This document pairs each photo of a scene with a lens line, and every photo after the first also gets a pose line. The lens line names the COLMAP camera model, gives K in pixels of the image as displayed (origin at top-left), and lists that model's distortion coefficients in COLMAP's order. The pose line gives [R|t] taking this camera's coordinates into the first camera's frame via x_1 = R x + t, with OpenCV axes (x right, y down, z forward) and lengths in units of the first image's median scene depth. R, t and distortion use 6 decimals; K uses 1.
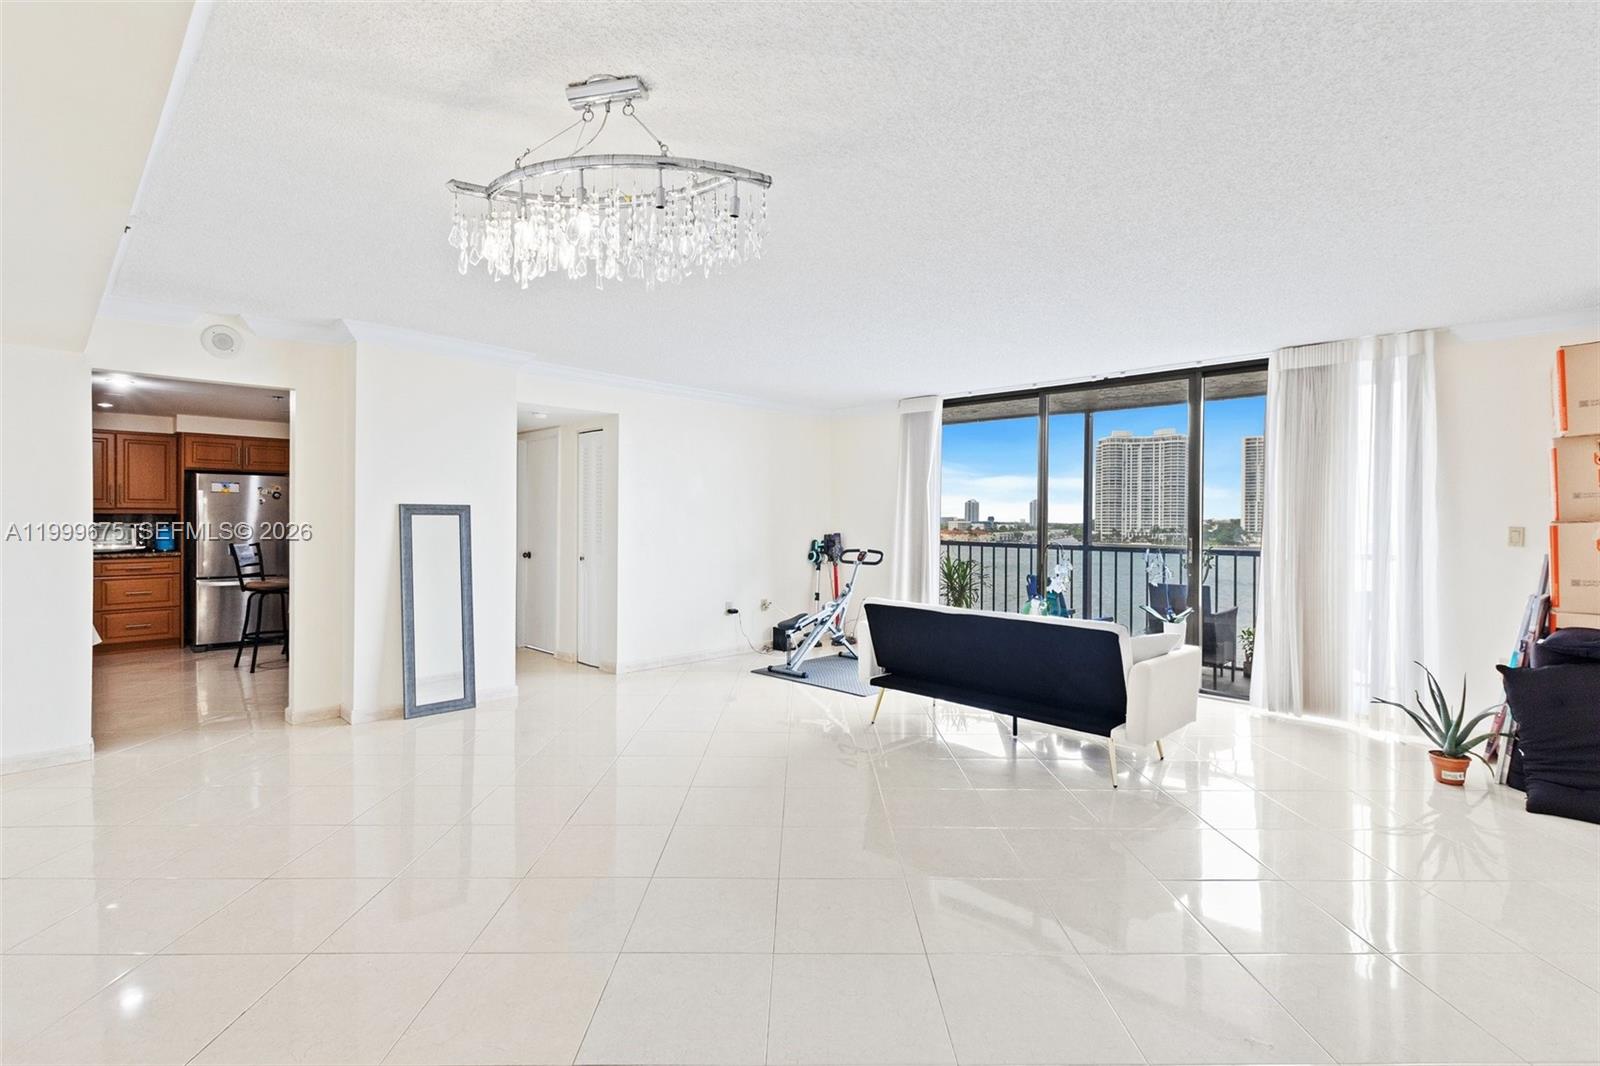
lens RADIAL K [[745.5, 0, 813.4], [0, 745.5, 520.2], [0, 0, 1]] dist [0.002047, -0.000323]
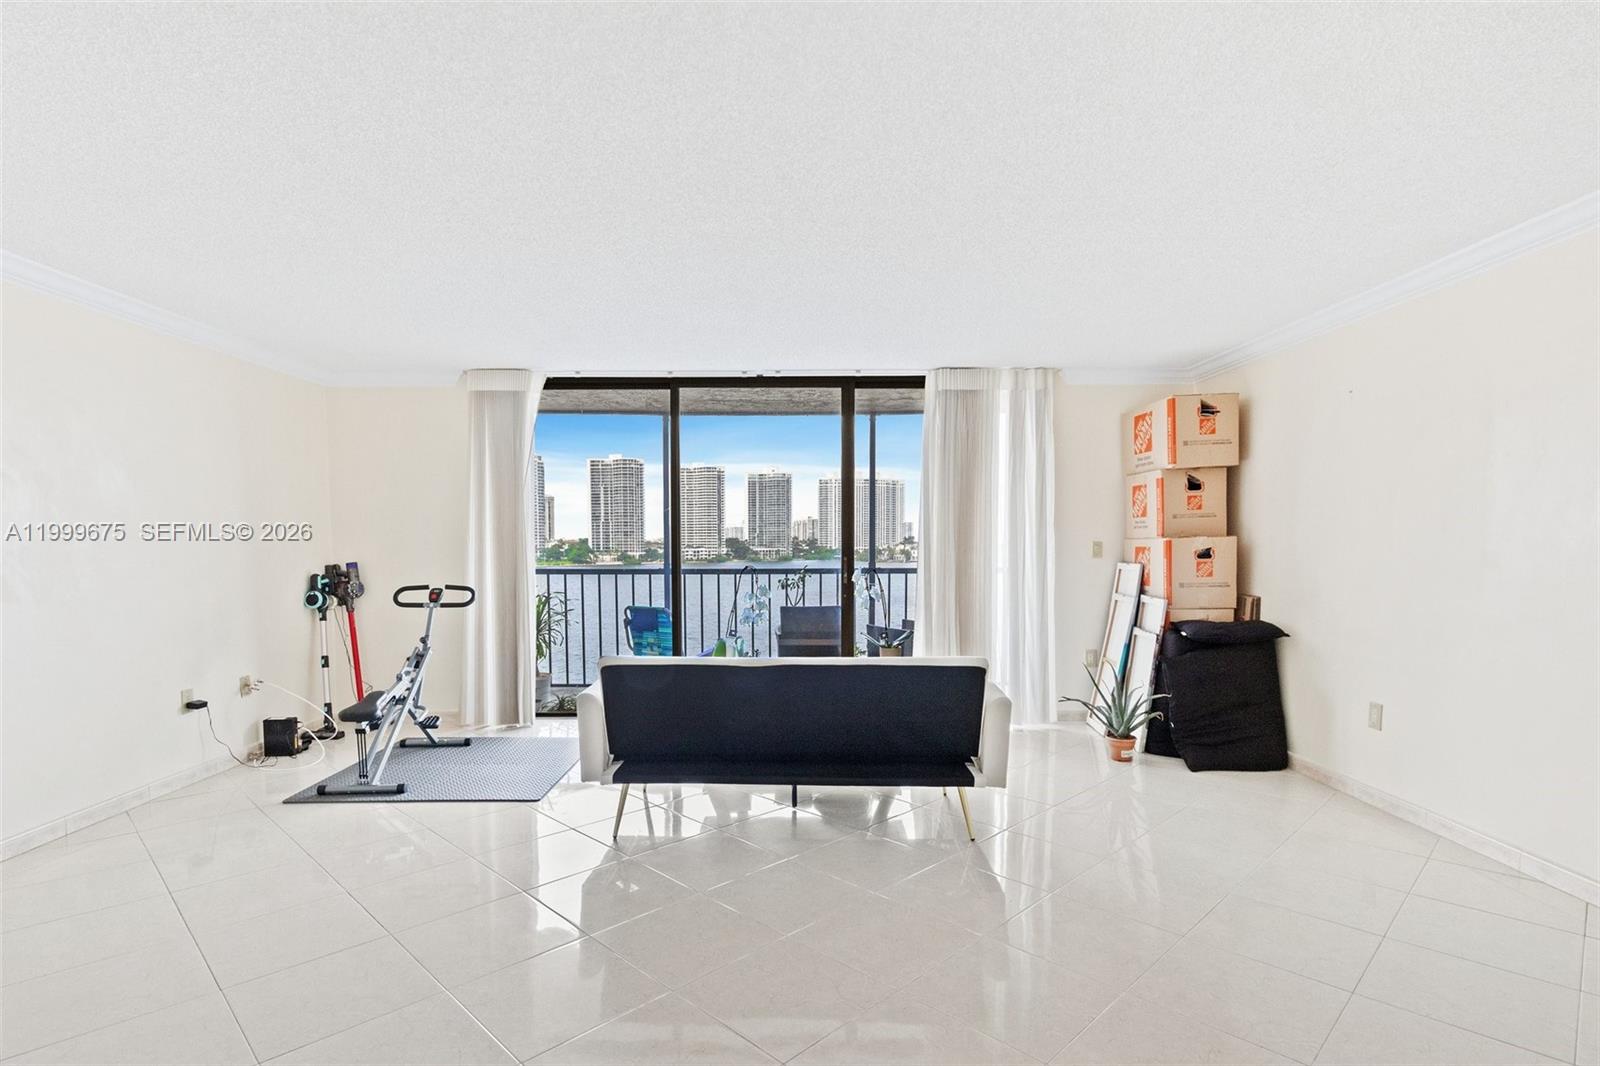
lens RADIAL K [[806.0, 0, 787.3], [0, 806.0, 580.9], [0, 0, 1]] dist [0.004382, 0.001146]
pose [[0.718453, -0.043695, 0.694201, -0.214405], [0.008963, 0.998524, 0.053574, -0.001463], [-0.695518, -0.032268, 0.717784, 0.251381]]
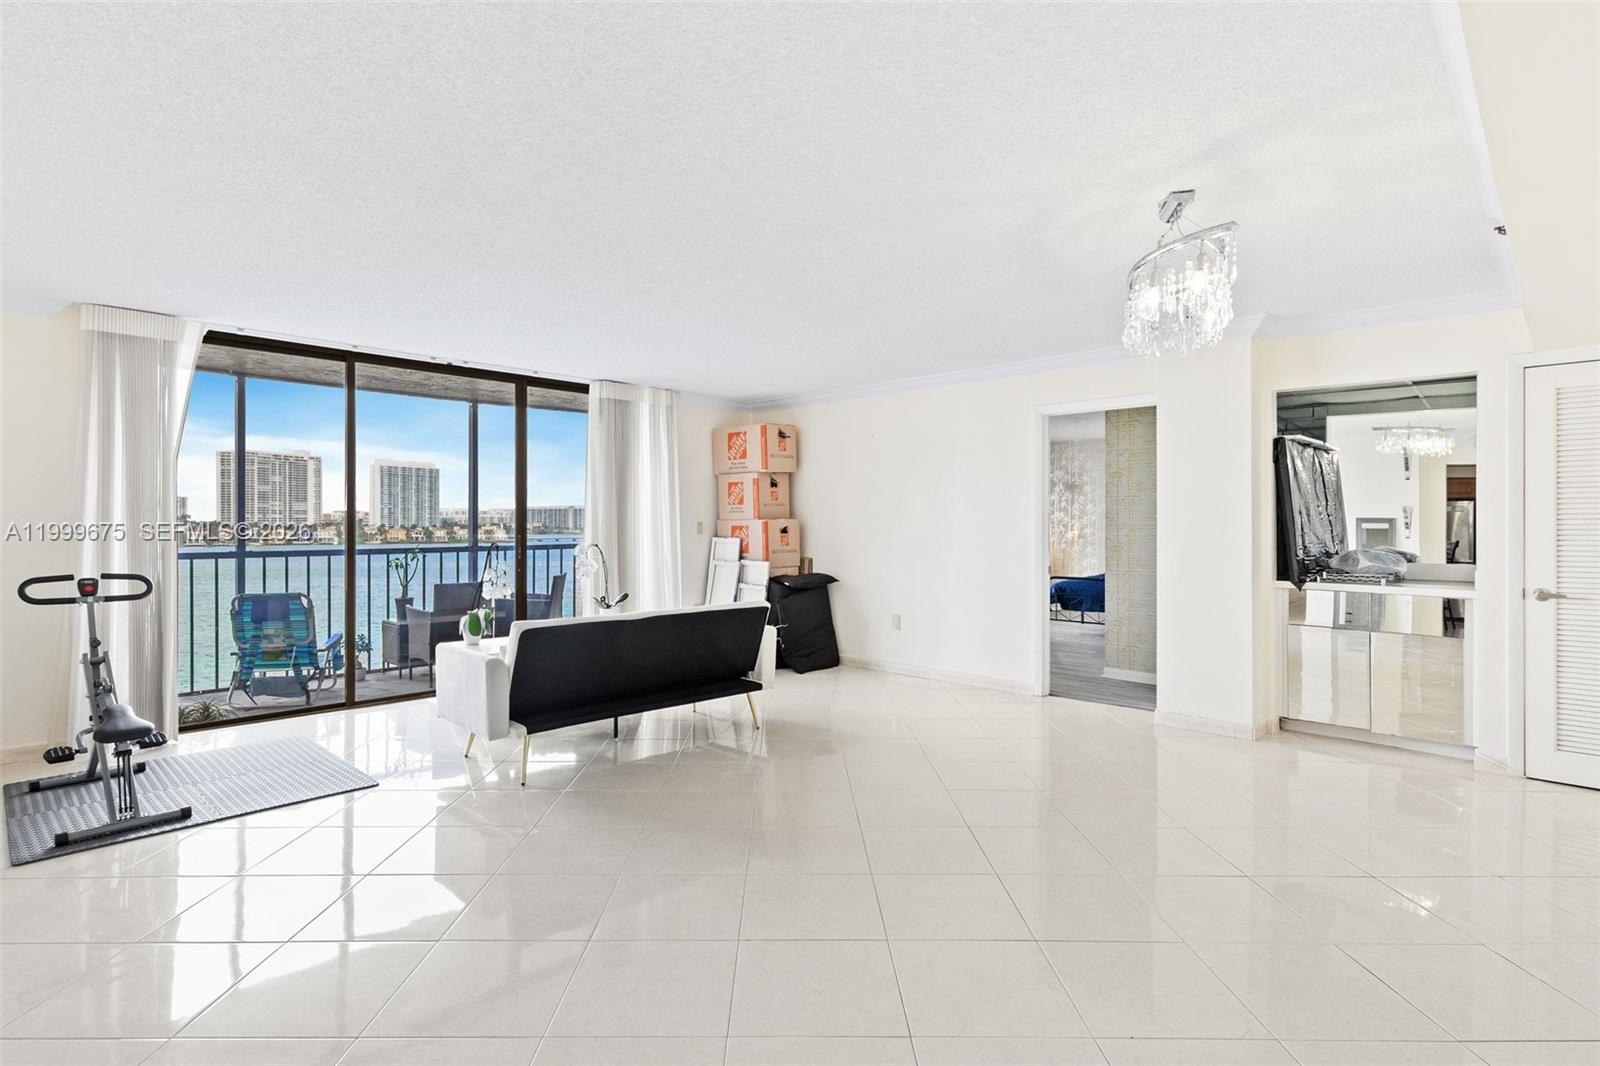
lens RADIAL K [[806.0, 0, 799.3], [0, 806.0, 523.1], [0, 0, 1]] dist [0.004382, 0.001146]
pose [[-0.008572, -0.009974, 0.999914, -0.519537], [-0.000290, 0.999950, 0.009972, -0.004036], [-0.999963, -0.000204, -0.008575, 0.496697]]
